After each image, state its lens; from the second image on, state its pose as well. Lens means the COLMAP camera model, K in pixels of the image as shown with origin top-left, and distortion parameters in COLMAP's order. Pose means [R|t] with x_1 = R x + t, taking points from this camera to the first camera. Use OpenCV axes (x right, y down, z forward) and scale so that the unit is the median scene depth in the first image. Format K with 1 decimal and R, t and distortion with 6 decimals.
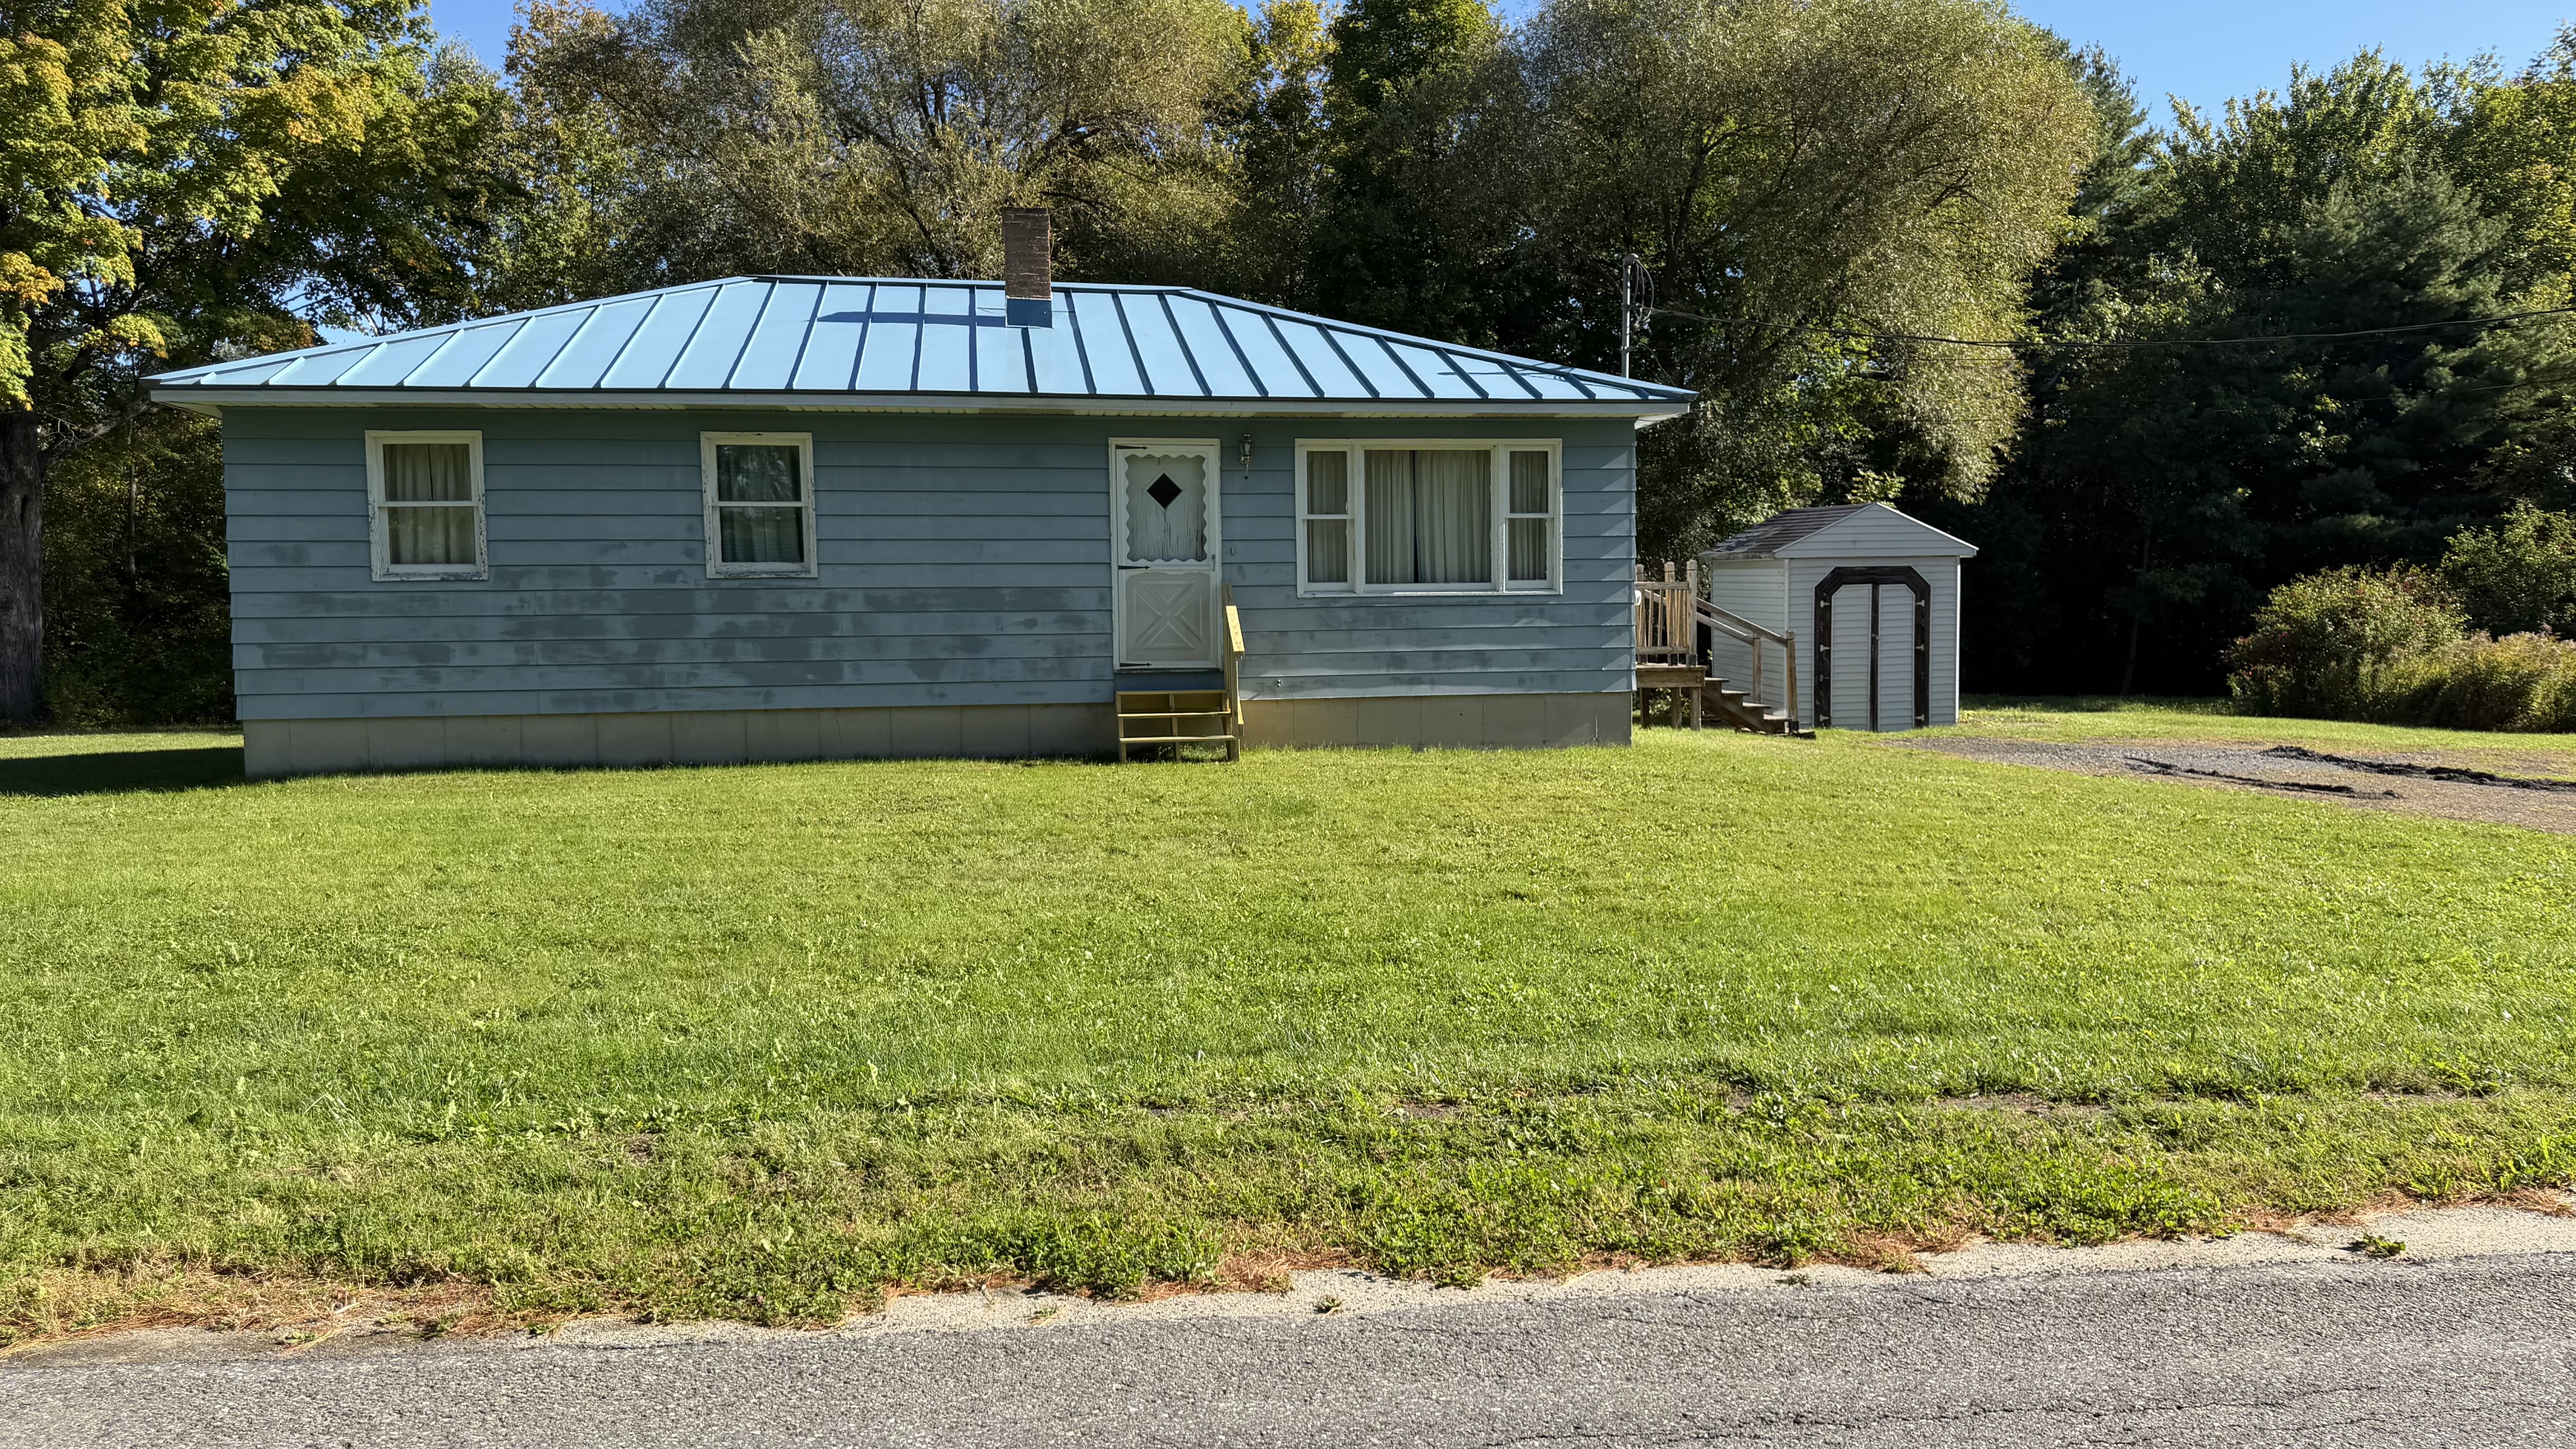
lens RADIAL K [[1898.8, 0, 1325.8], [0, 1898.8, 775.2], [0, 0, 1]] dist [0.072566, -0.100930]
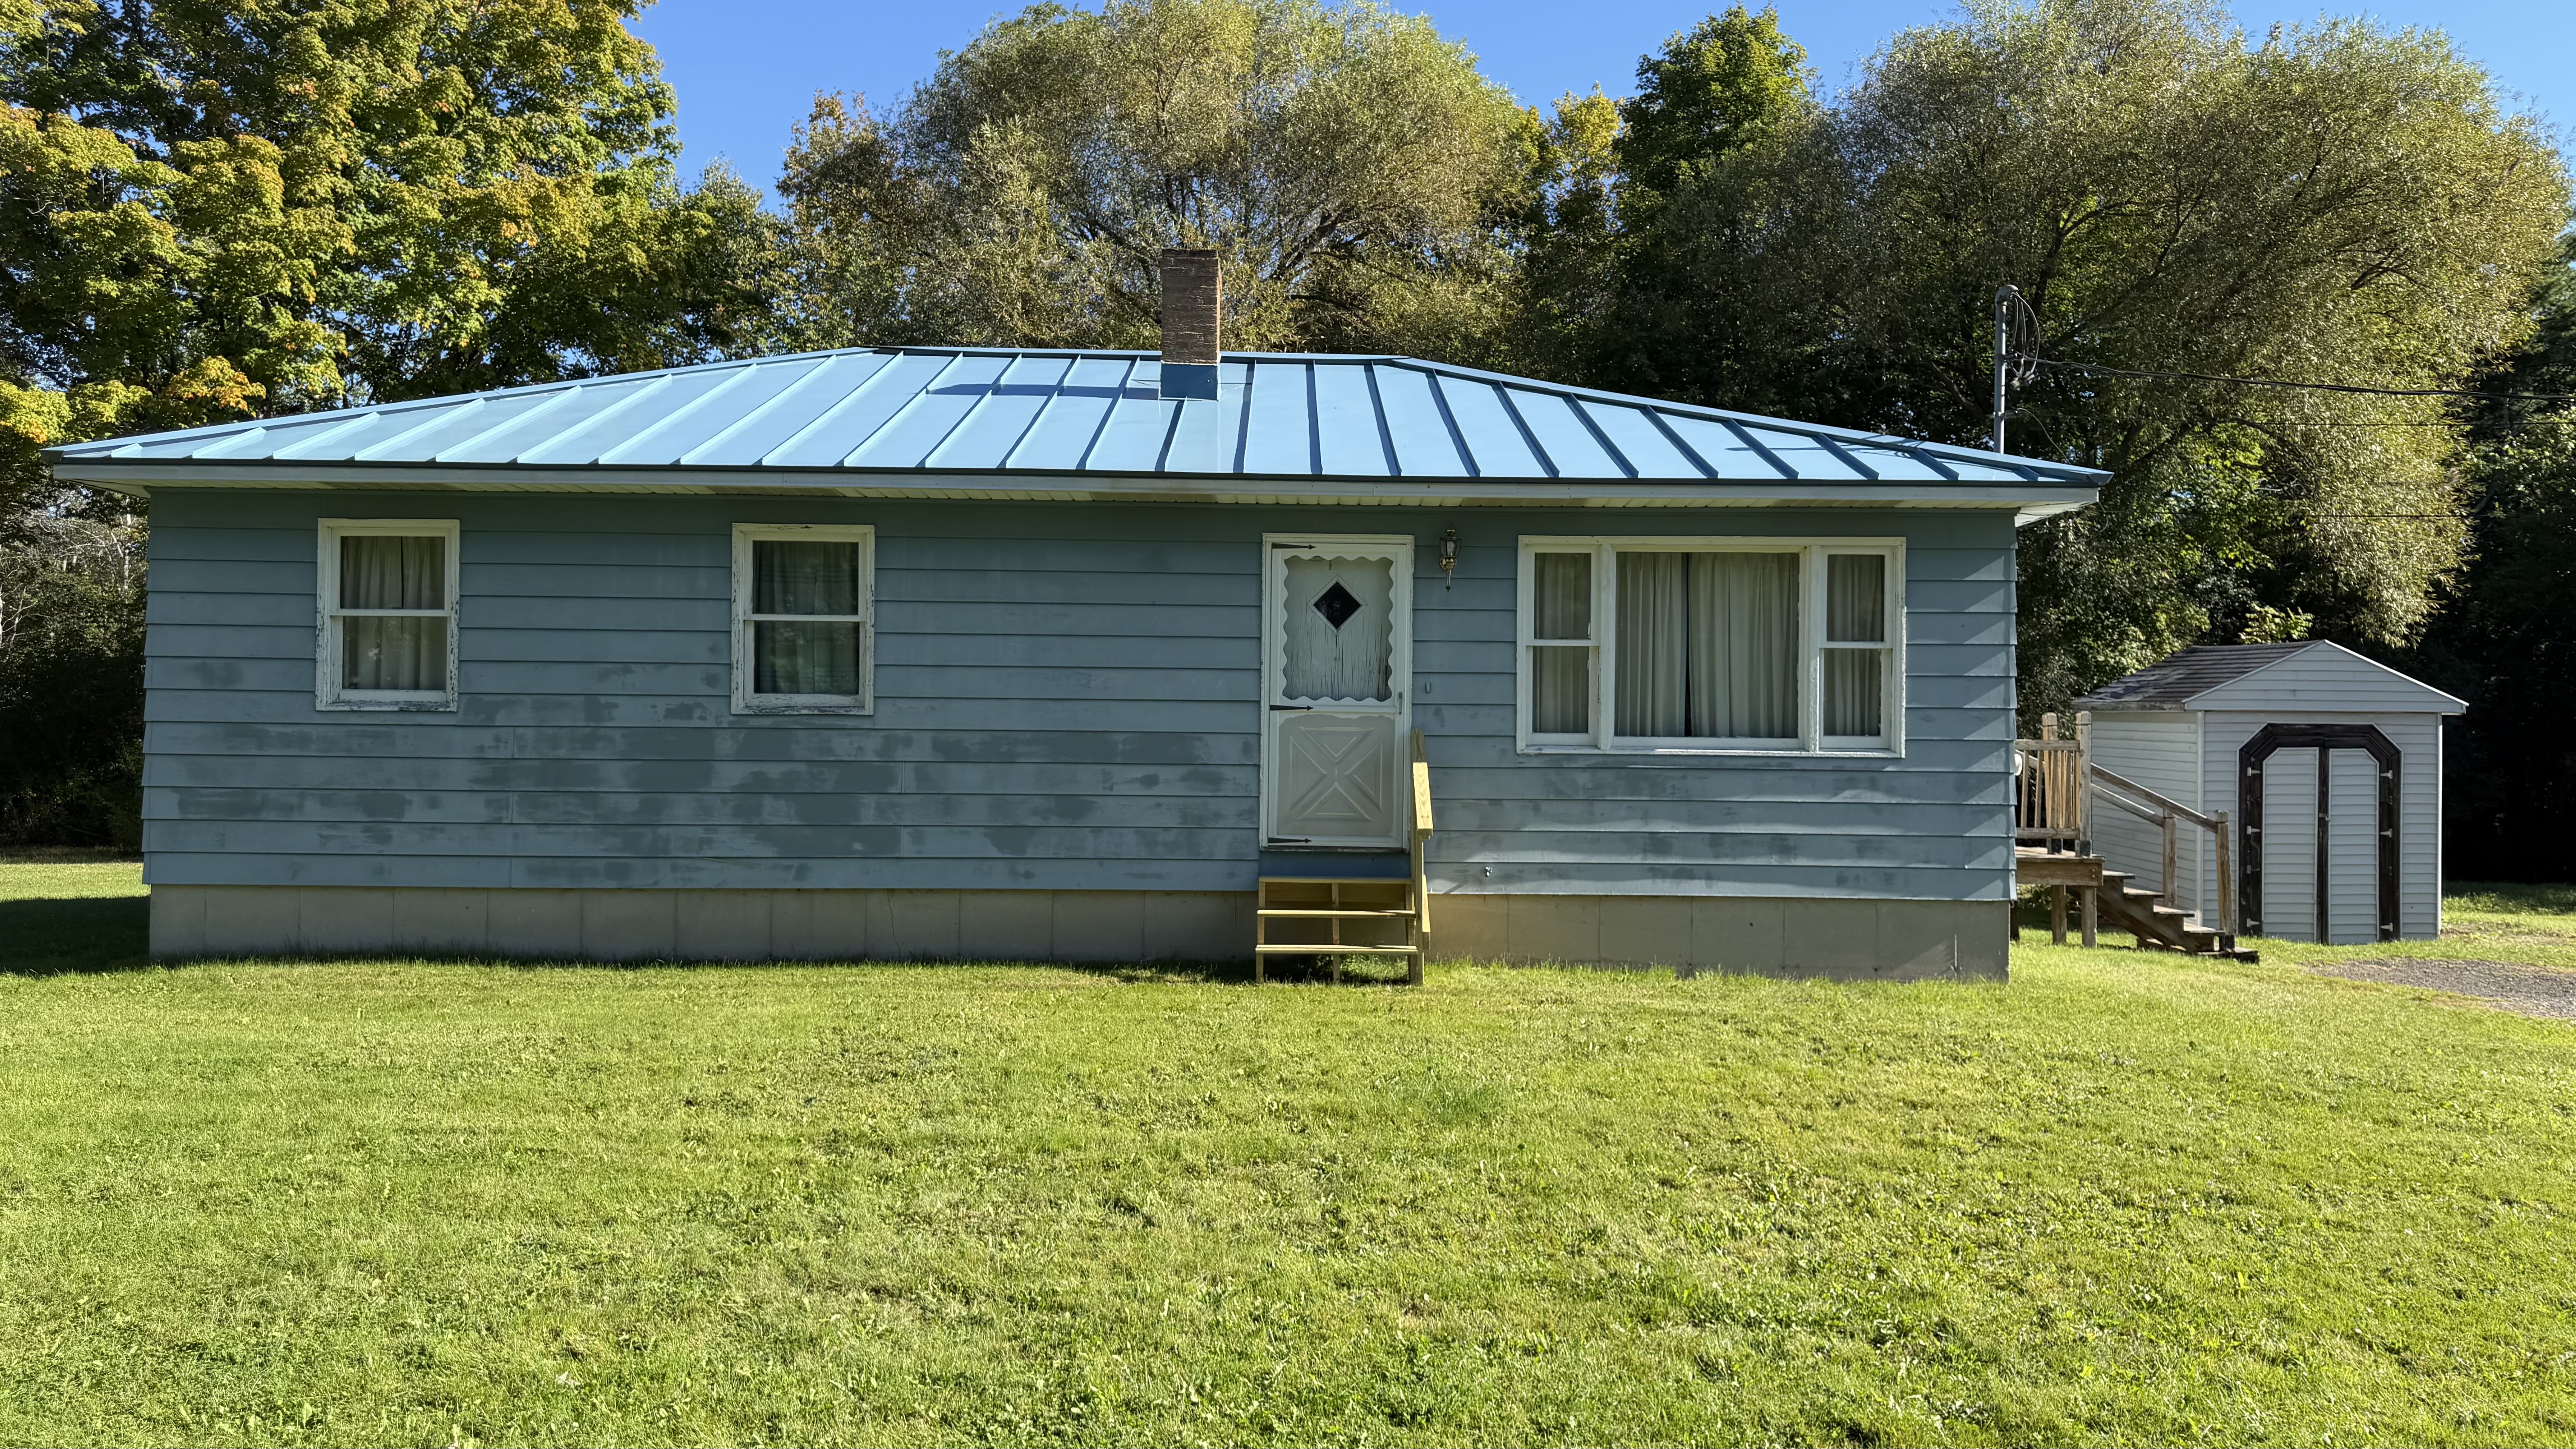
lens RADIAL K [[1898.8, 0, 1292.4], [0, 1898.8, 748.7], [0, 0, 1]] dist [0.072566, -0.100930]
pose [[0.985281, 0.022757, -0.169419, 0.022631], [-0.036938, 0.996027, -0.081027, -0.033968], [0.166902, 0.086093, 0.982208, 0.277754]]
